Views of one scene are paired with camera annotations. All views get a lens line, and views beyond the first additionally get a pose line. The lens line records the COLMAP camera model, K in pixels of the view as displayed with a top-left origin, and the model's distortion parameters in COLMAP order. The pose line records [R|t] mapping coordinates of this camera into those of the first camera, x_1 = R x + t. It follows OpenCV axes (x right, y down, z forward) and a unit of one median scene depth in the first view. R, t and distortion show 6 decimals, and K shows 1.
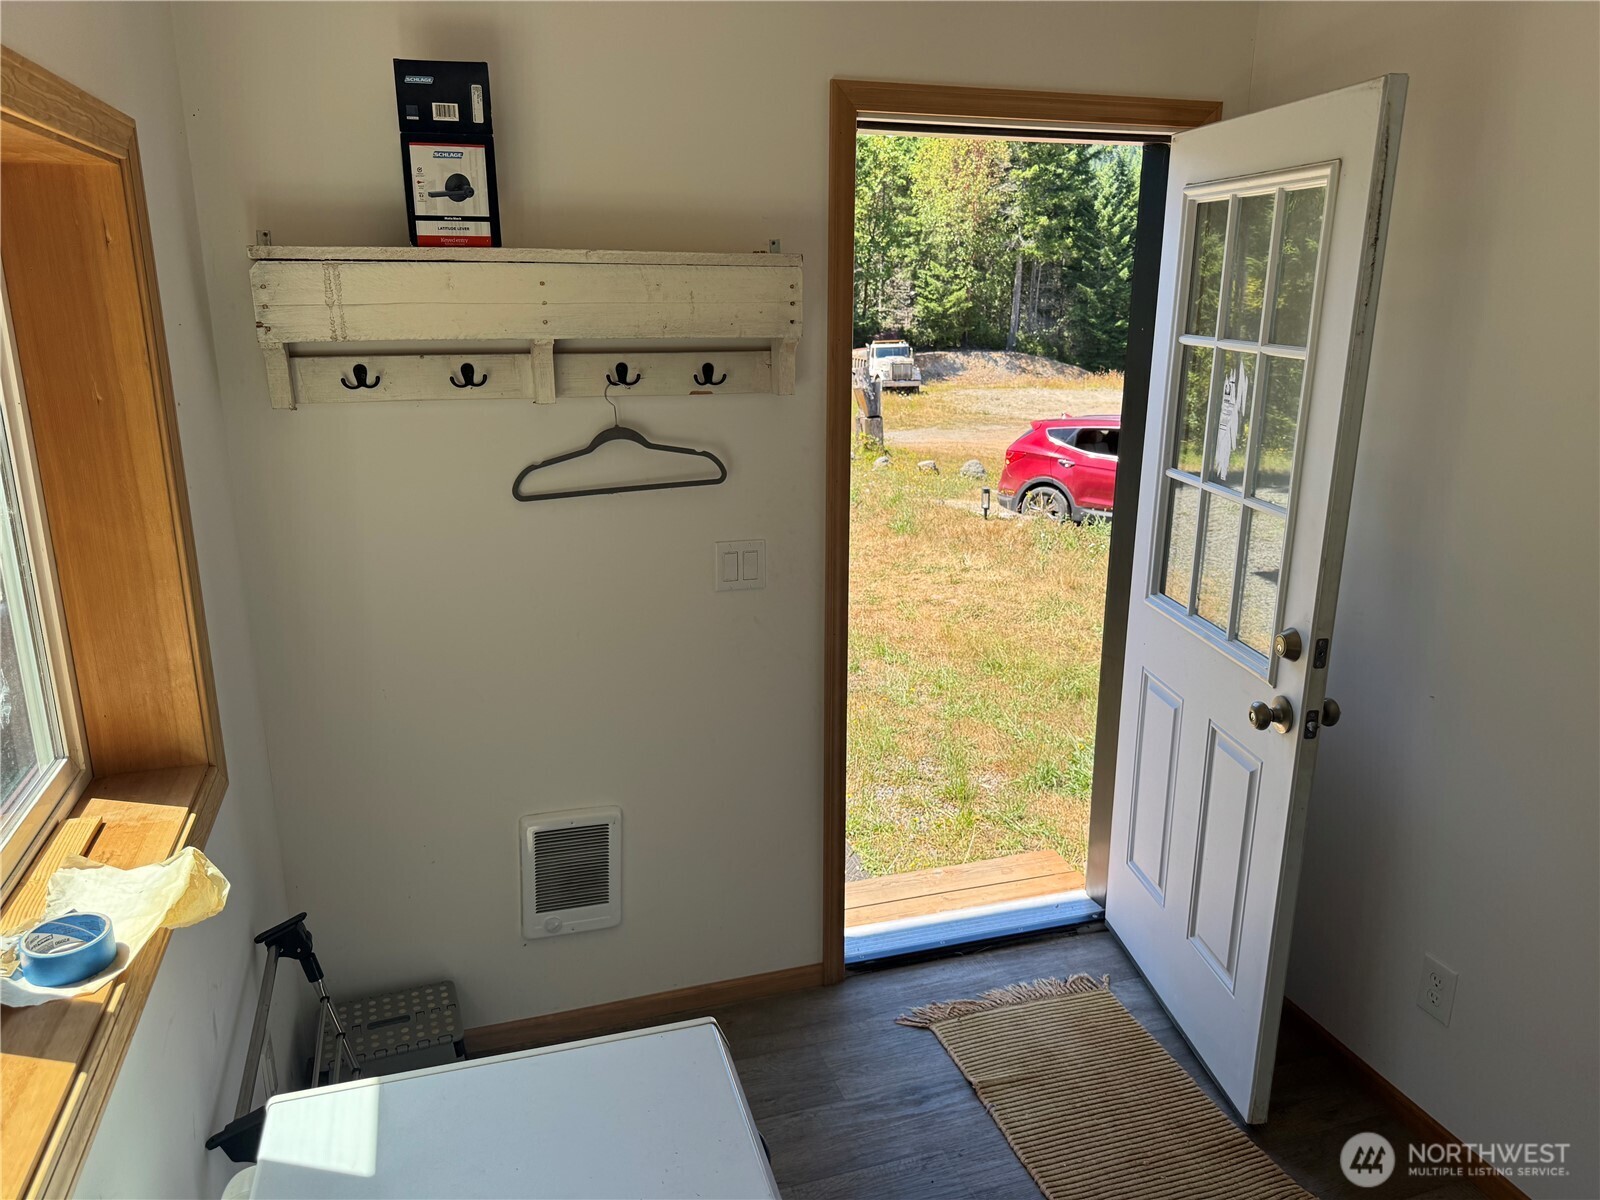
lens RADIAL K [[1145.1, 0, 798.6], [0, 1145.1, 611.2], [0, 0, 1]] dist [0.003069, -0.006454]
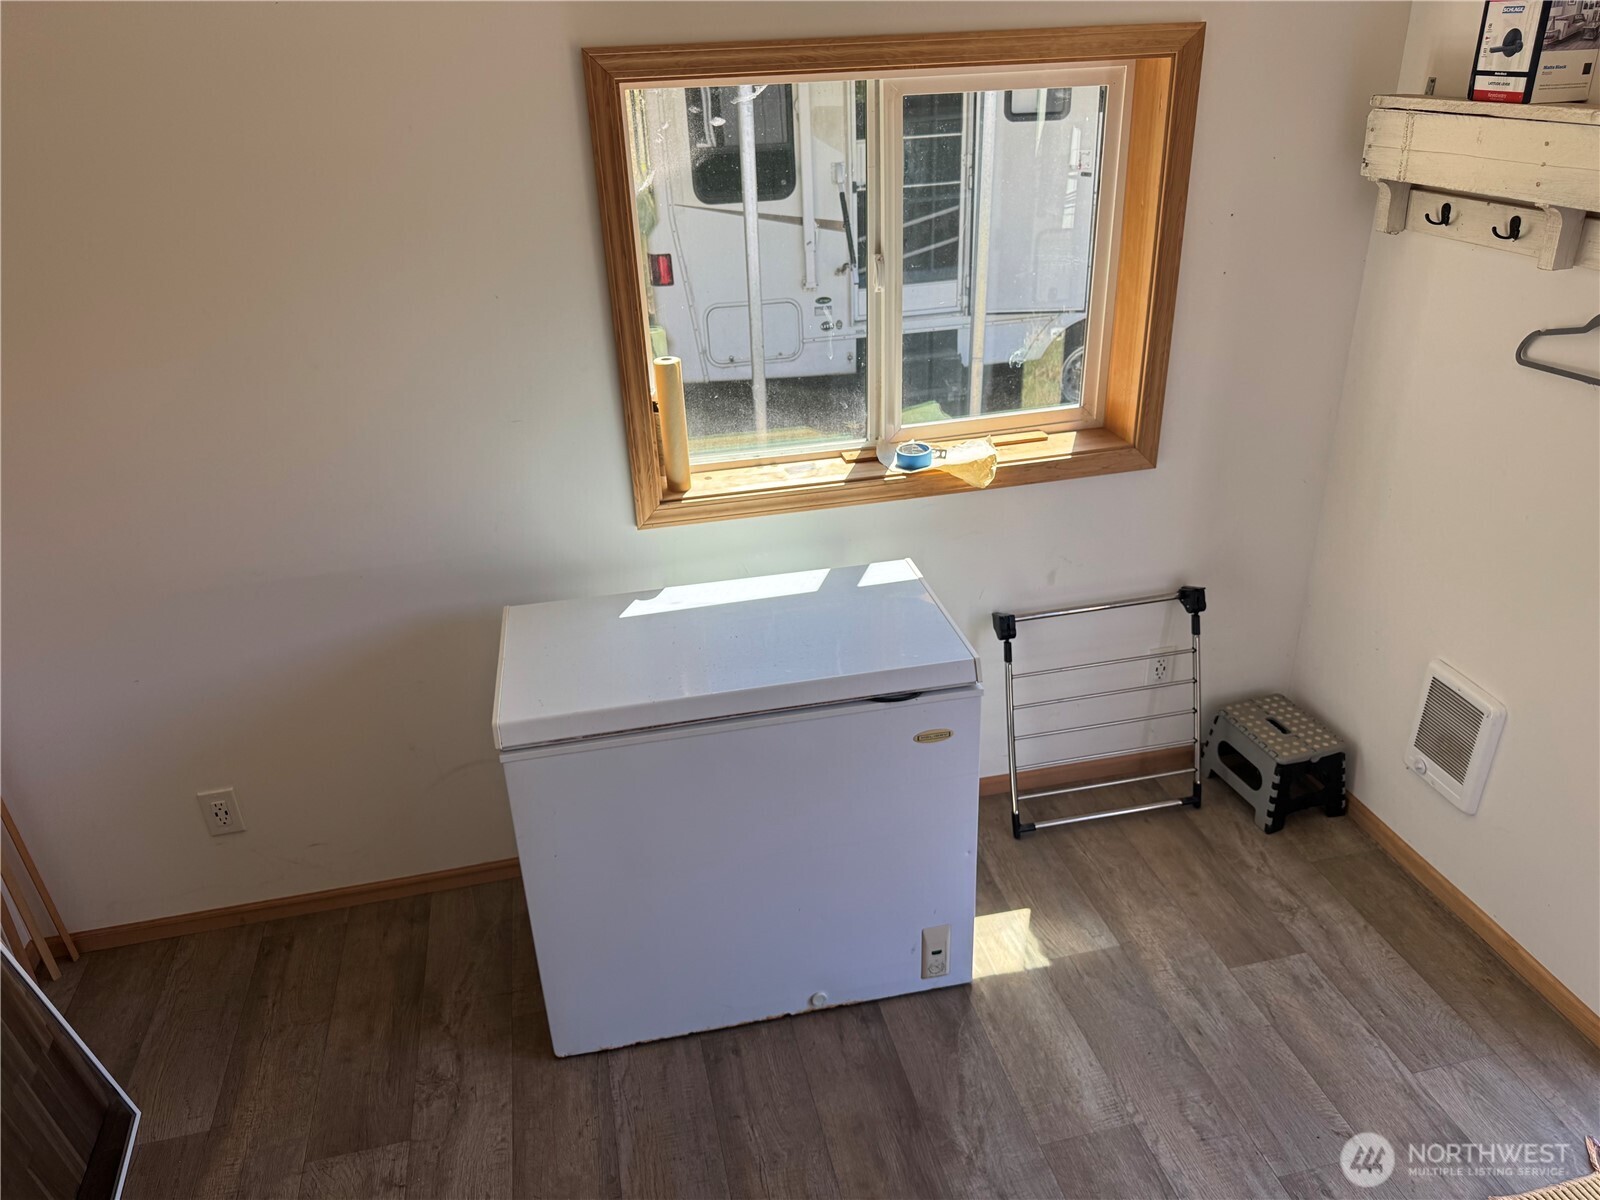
lens RADIAL K [[1145.1, 0, 797.0], [0, 1145.1, 598.9], [0, 0, 1]] dist [0.003069, -0.006454]
pose [[-0.068771, 0.441973, -0.894388, 0.884211], [-0.246689, 0.861136, 0.444509, -0.235377], [0.966651, 0.251205, 0.049809, 0.446827]]
